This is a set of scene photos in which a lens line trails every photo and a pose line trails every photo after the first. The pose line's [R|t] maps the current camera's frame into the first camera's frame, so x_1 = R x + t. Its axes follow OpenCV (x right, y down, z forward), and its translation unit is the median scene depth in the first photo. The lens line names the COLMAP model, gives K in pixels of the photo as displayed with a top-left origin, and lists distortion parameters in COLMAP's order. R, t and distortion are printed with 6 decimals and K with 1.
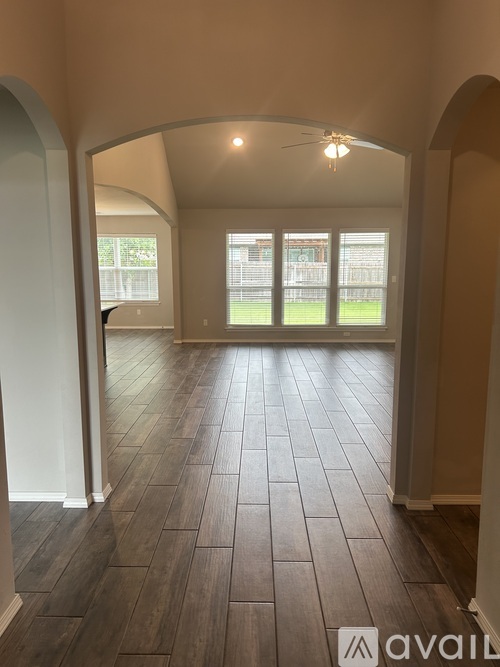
lens RADIAL K [[499.0, 0, 250.4], [0, 499.0, 337.4], [0, 0, 1]] dist [0.051705, -0.026232]
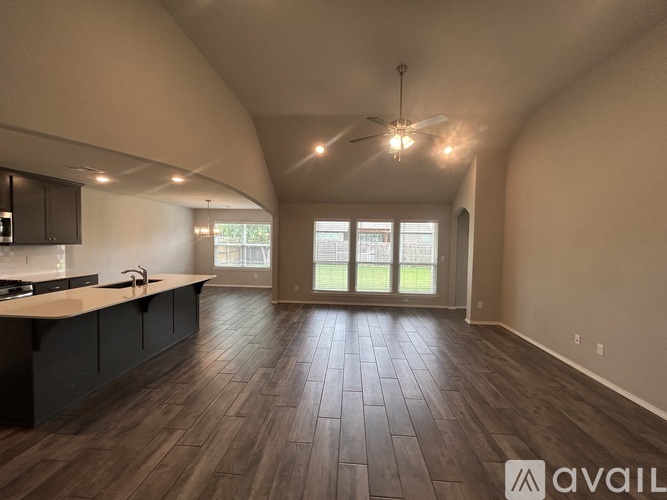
lens RADIAL K [[266.5, 0, 328.5], [0, 266.5, 246.4], [0, 0, 1]] dist [0.000616, -0.000029]
pose [[0.997130, 0.023085, -0.072105, 0.064421], [-0.032009, 0.991618, -0.125180, -0.081046], [0.068611, 0.127129, 0.989510, 0.461067]]
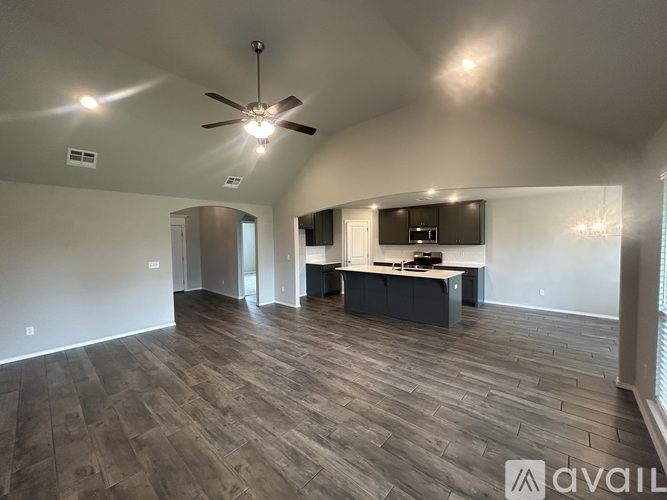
lens RADIAL K [[266.5, 0, 335.8], [0, 266.5, 248.7], [0, 0, 1]] dist [0.000616, -0.000029]
pose [[-0.651831, 0.040719, -0.757271, 0.465436], [-0.098345, 0.985587, 0.137648, -0.241697], [0.751961, 0.164197, -0.638431, 1.478483]]
